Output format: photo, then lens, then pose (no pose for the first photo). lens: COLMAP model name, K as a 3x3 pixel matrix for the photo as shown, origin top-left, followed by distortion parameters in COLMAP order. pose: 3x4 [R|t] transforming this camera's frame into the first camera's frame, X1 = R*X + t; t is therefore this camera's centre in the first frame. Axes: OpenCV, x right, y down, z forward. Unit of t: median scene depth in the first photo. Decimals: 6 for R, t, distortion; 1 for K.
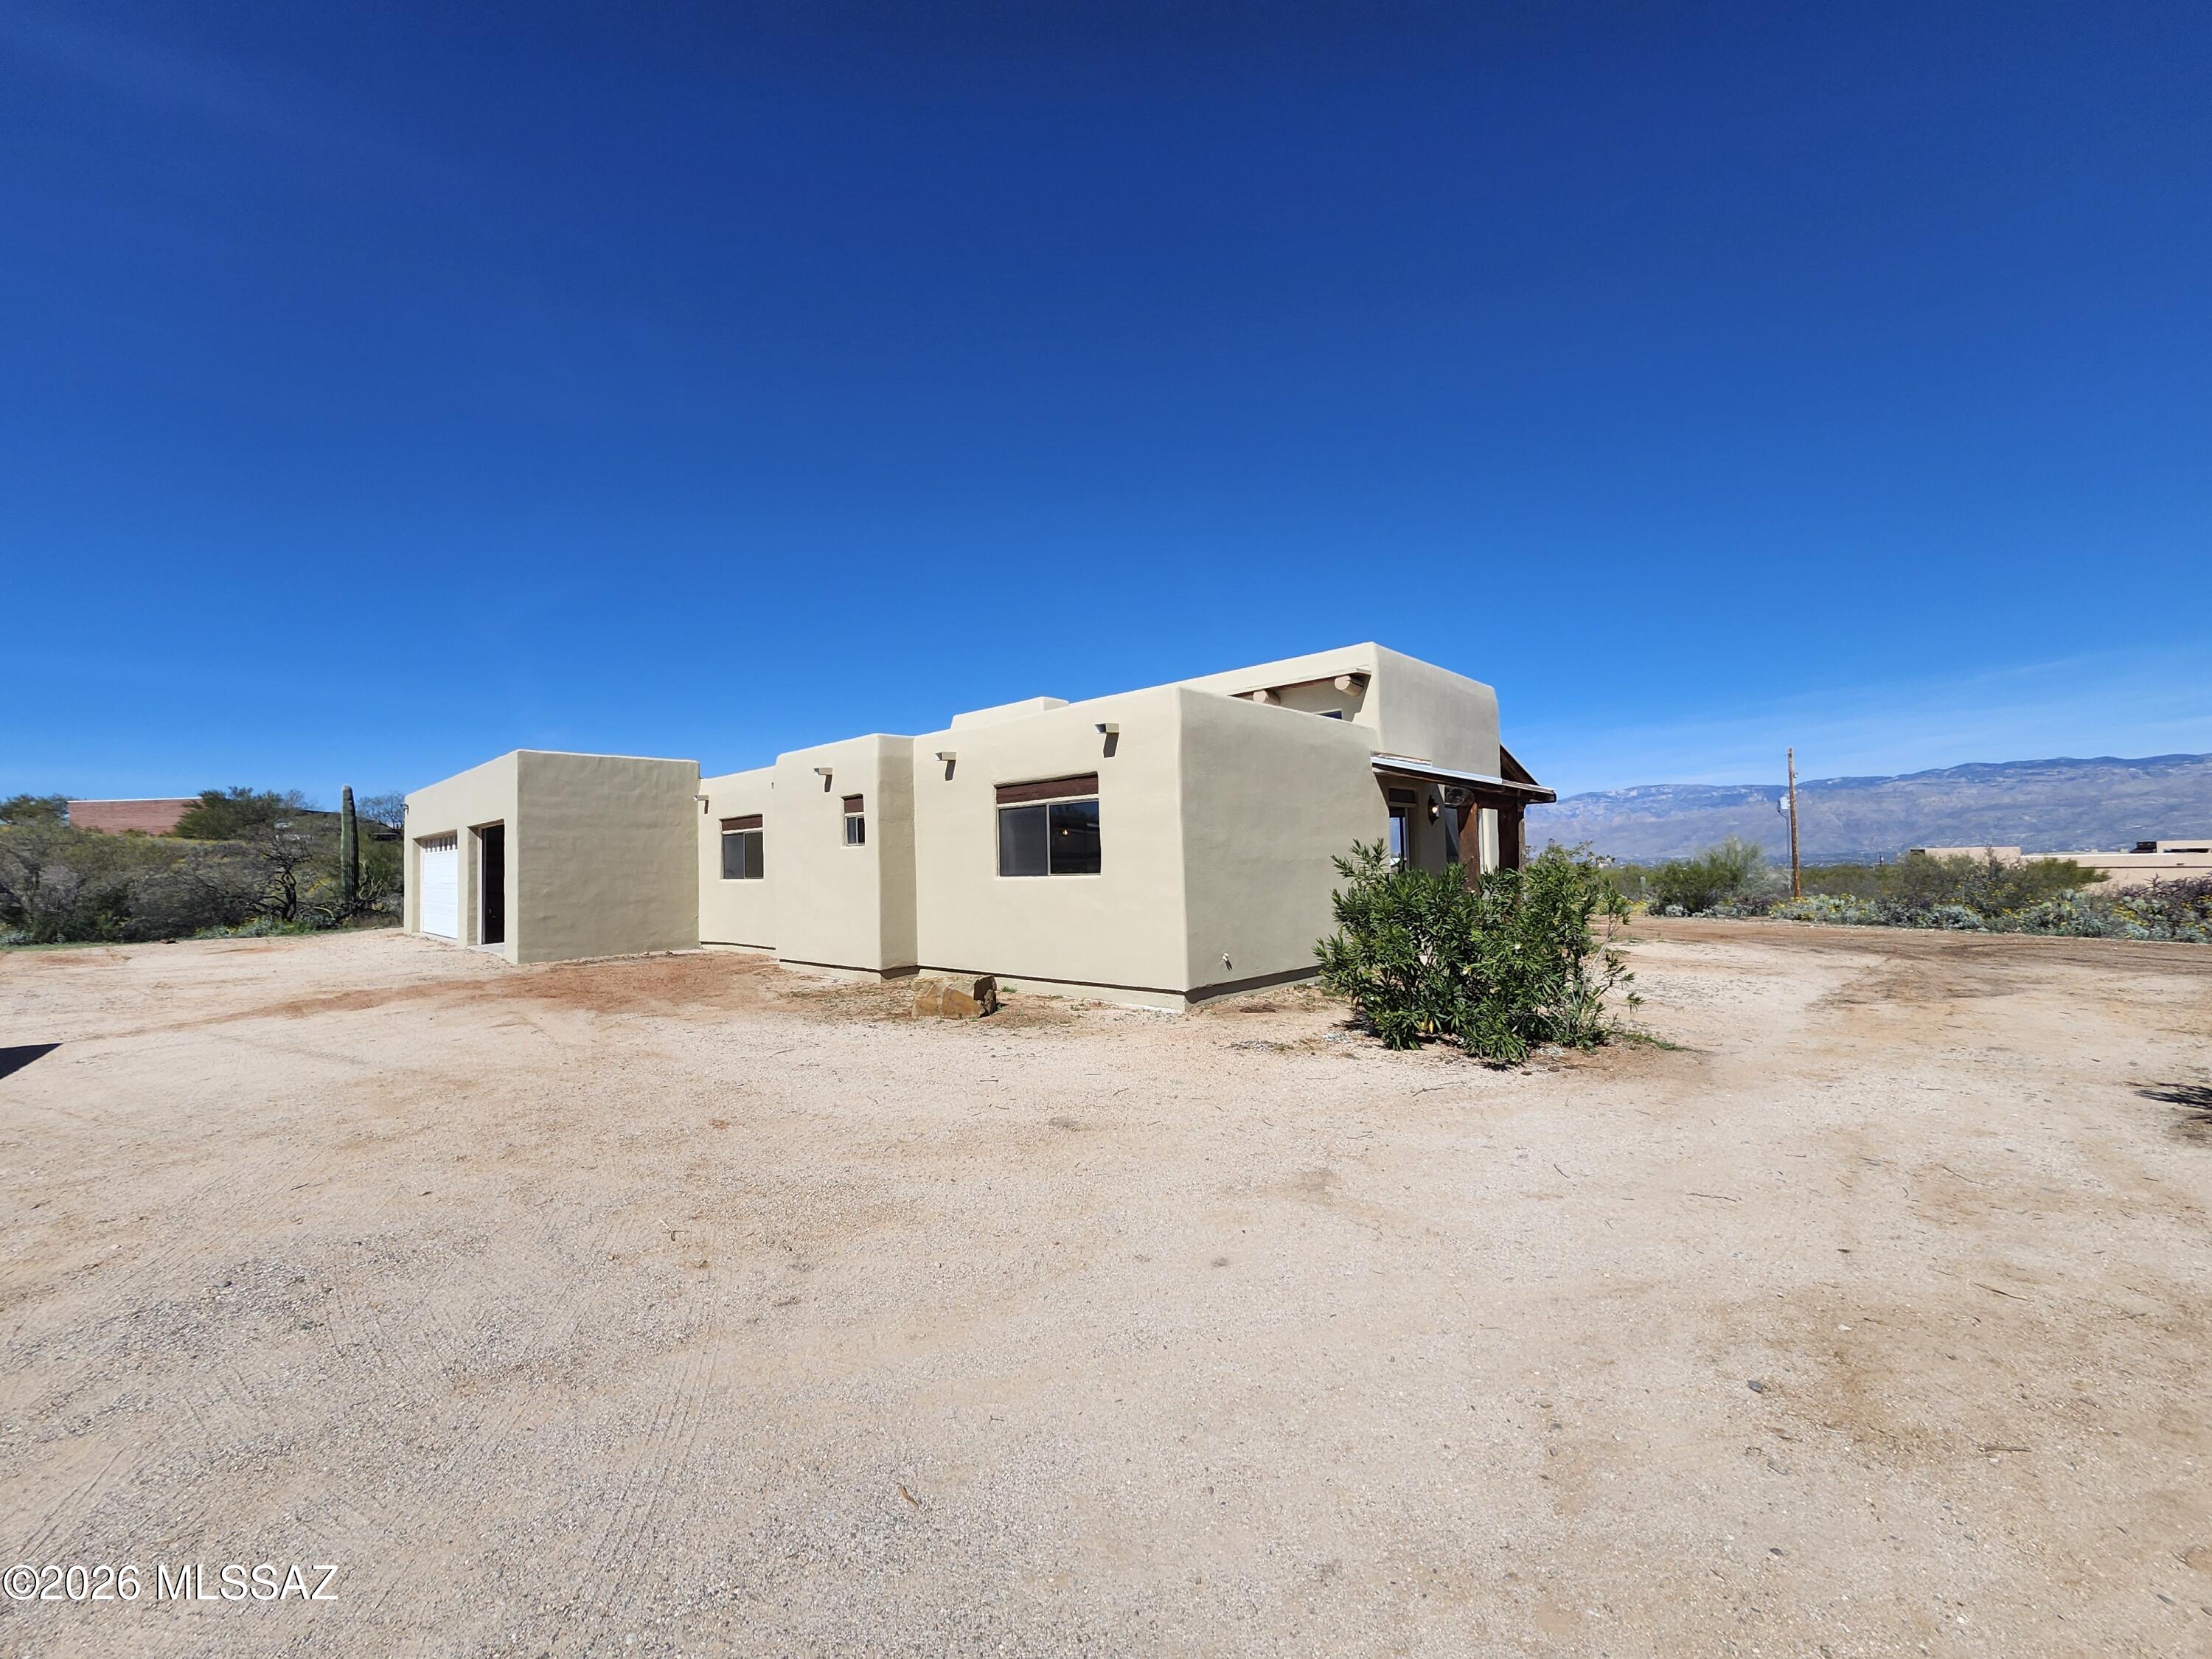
lens RADIAL K [[878.0, 0, 1093.1], [0, 878.0, 837.8], [0, 0, 1]] dist [0.002187, 0.000370]
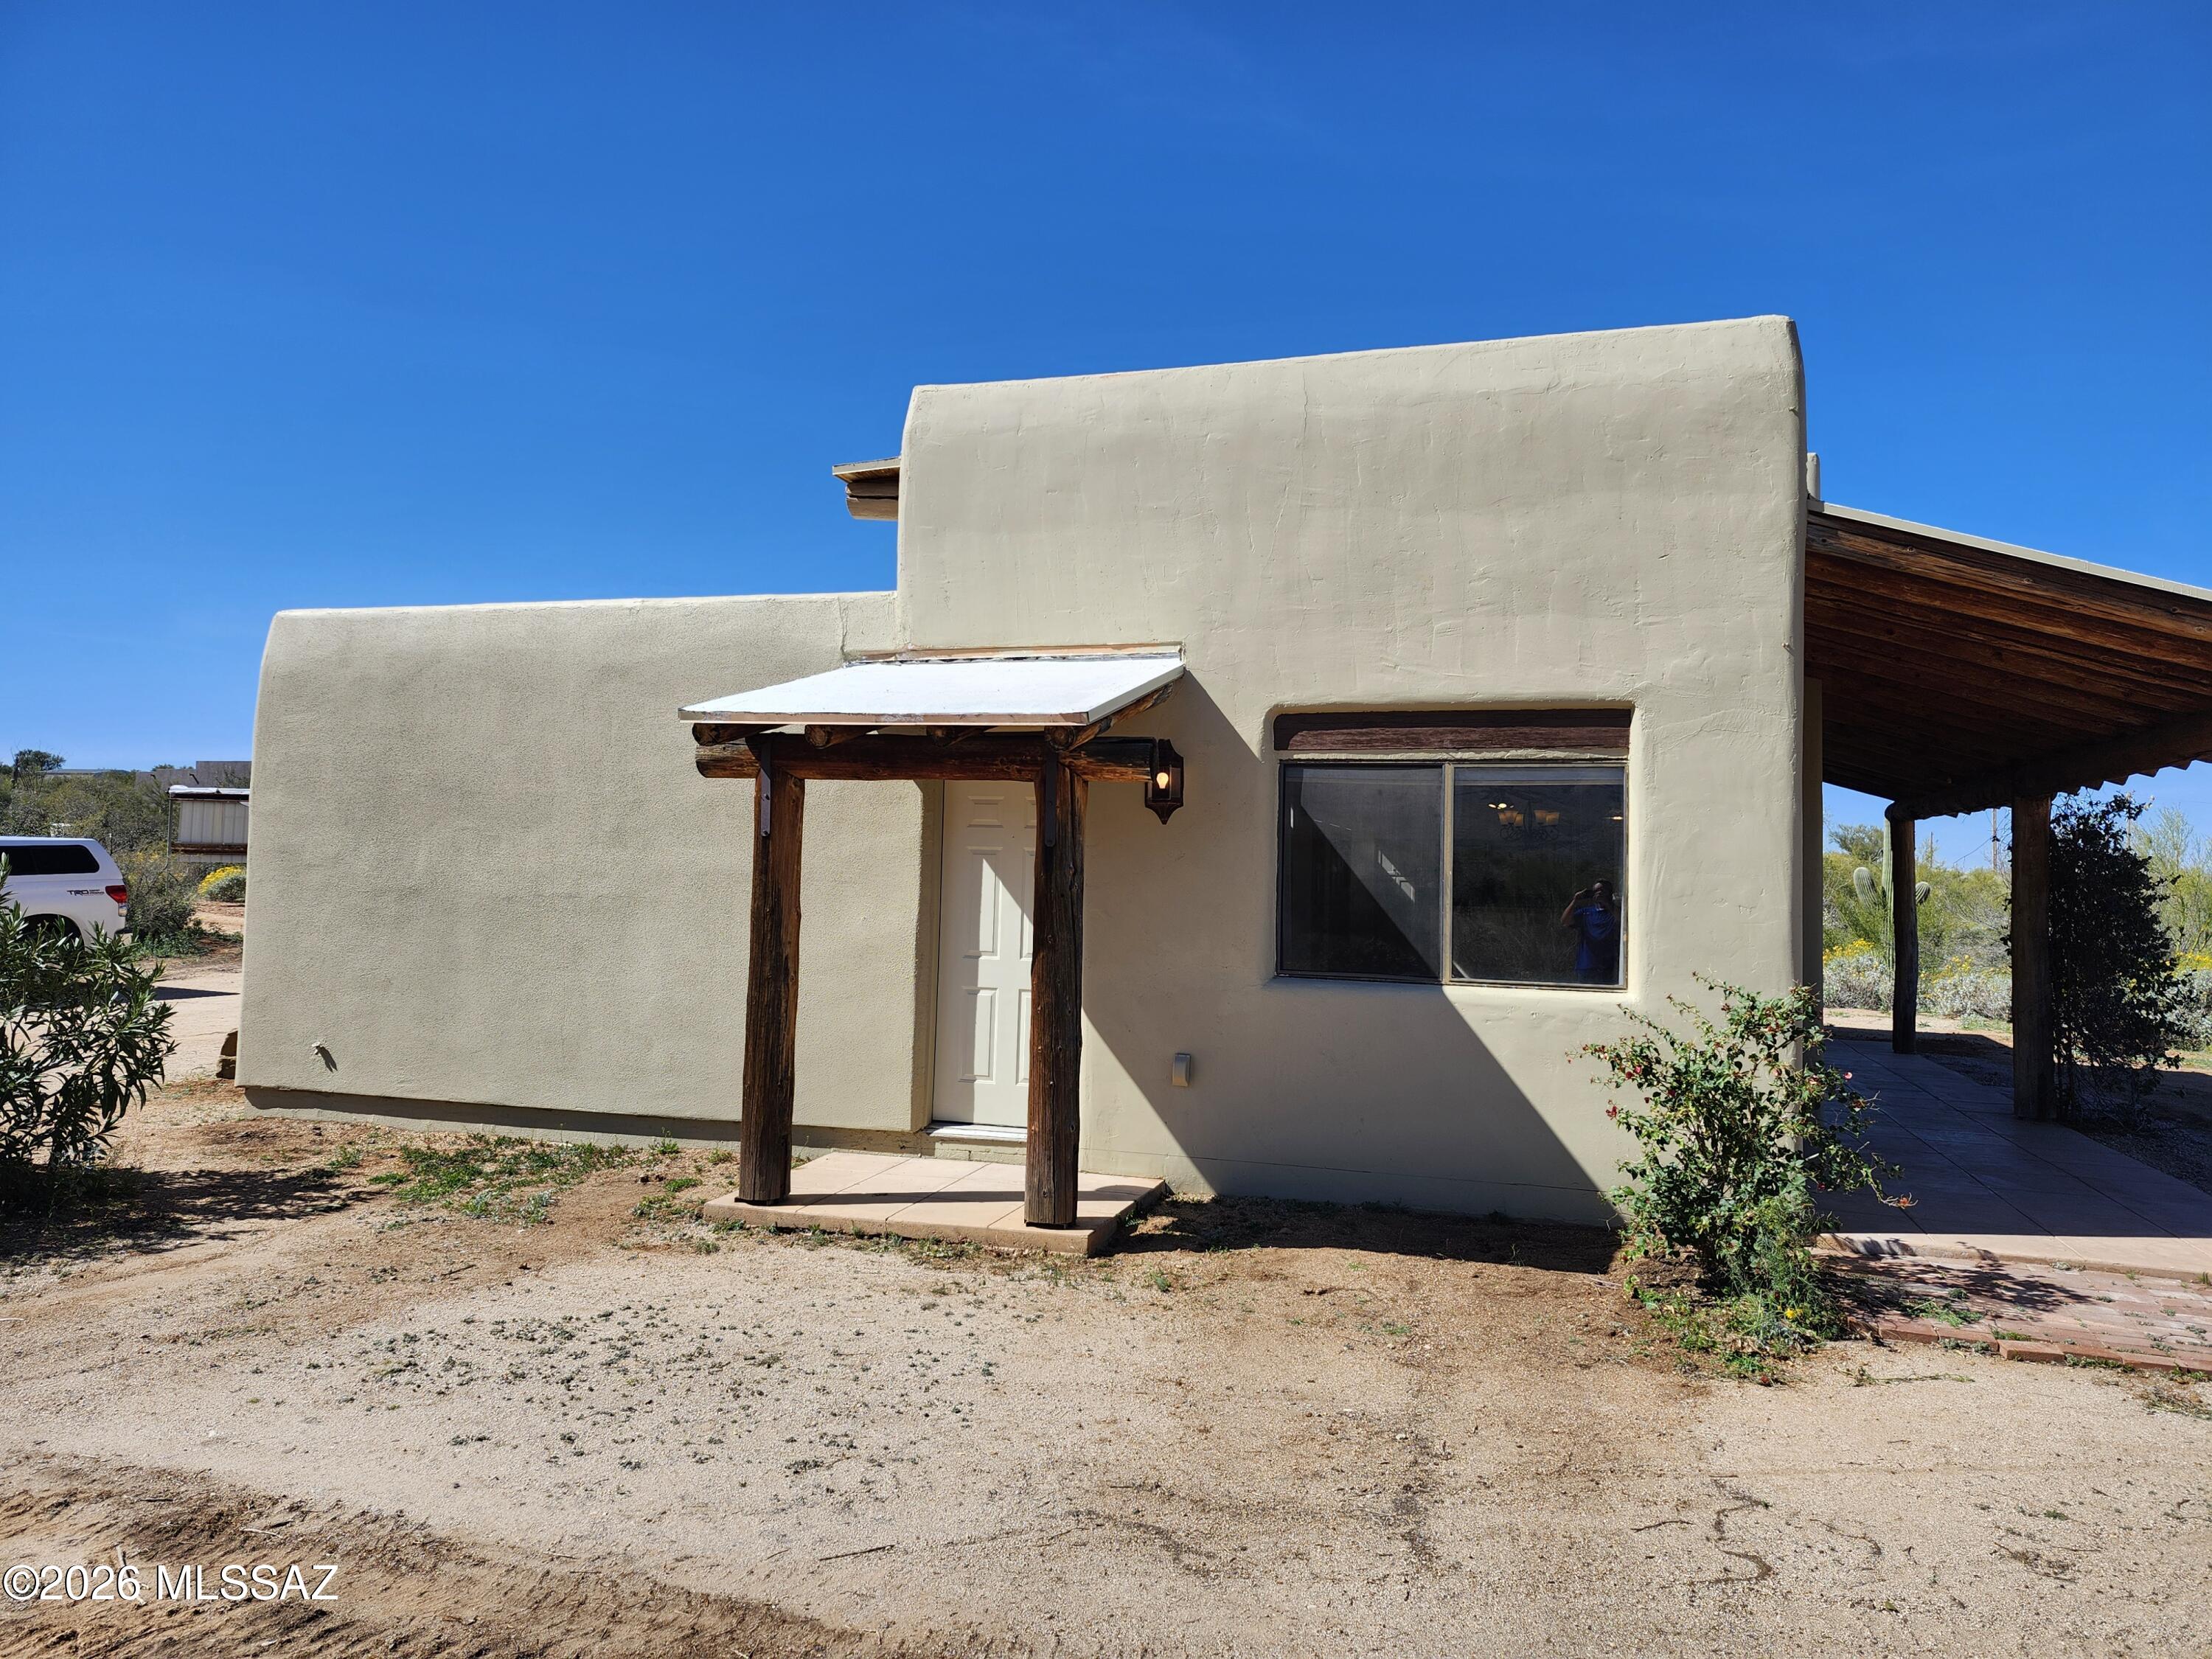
lens RADIAL K [[1528.2, 0, 1102.3], [0, 1528.2, 825.8], [0, 0, 1]] dist [0.091908, -0.088794]
pose [[0.472840, -0.011787, -0.881070, 1.160962], [-0.003308, 0.999880, -0.015151, -0.000968], [0.881142, 0.010078, 0.472744, 0.833251]]
